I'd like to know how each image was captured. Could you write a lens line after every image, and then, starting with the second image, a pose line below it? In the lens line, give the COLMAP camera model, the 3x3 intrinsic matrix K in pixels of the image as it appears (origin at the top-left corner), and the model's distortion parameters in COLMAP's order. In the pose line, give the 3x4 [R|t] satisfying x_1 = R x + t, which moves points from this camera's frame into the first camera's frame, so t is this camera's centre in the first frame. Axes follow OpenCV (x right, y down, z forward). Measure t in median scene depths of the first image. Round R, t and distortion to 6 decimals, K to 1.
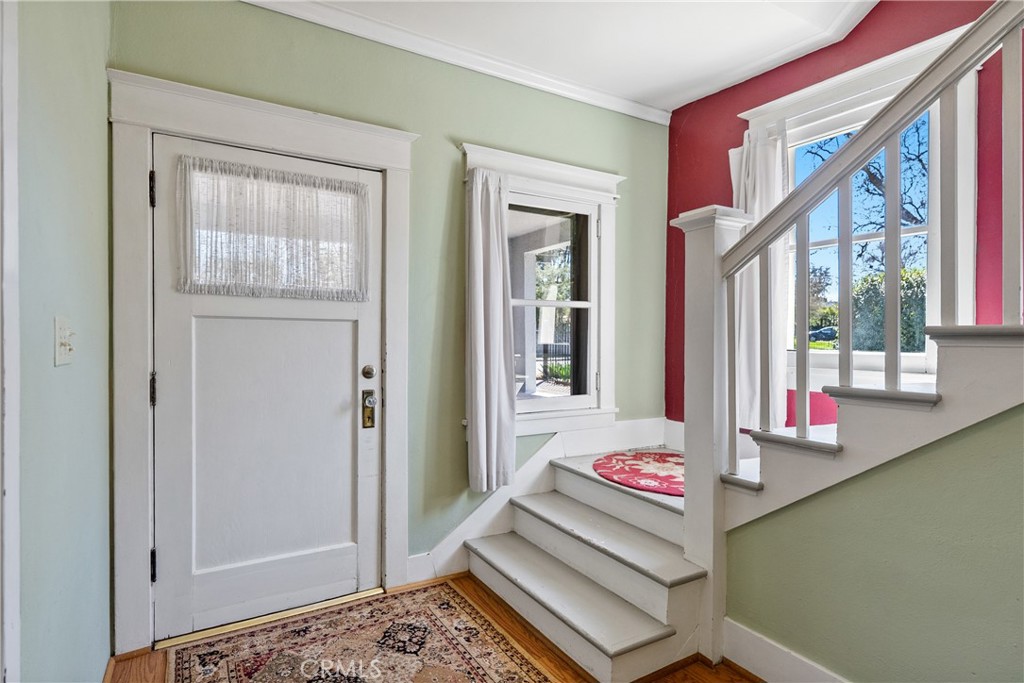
lens RADIAL K [[532.8, 0, 512.0], [0, 532.8, 341.5], [0, 0, 1]] dist [-0.001201, -0.000081]
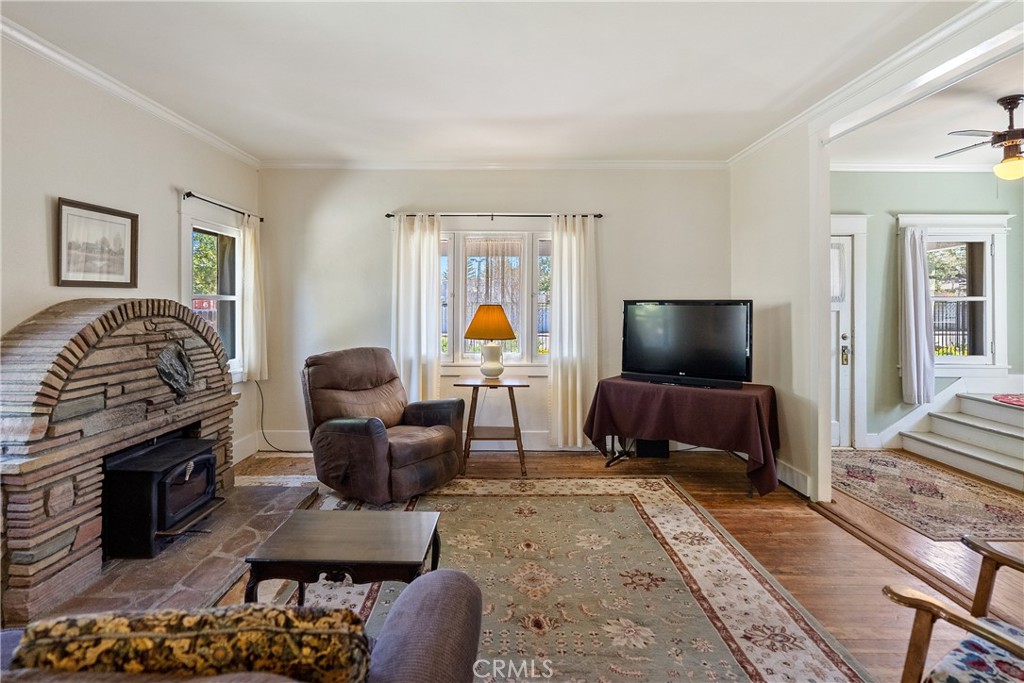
lens RADIAL K [[499.5, 0, 509.8], [0, 499.5, 302.5], [0, 0, 1]] dist [-0.002274, 0.000172]
pose [[0.858967, -0.005239, -0.512003, -0.360005], [-0.004383, 0.999836, -0.017584, -0.030179], [0.512011, 0.017348, 0.858803, -1.156674]]
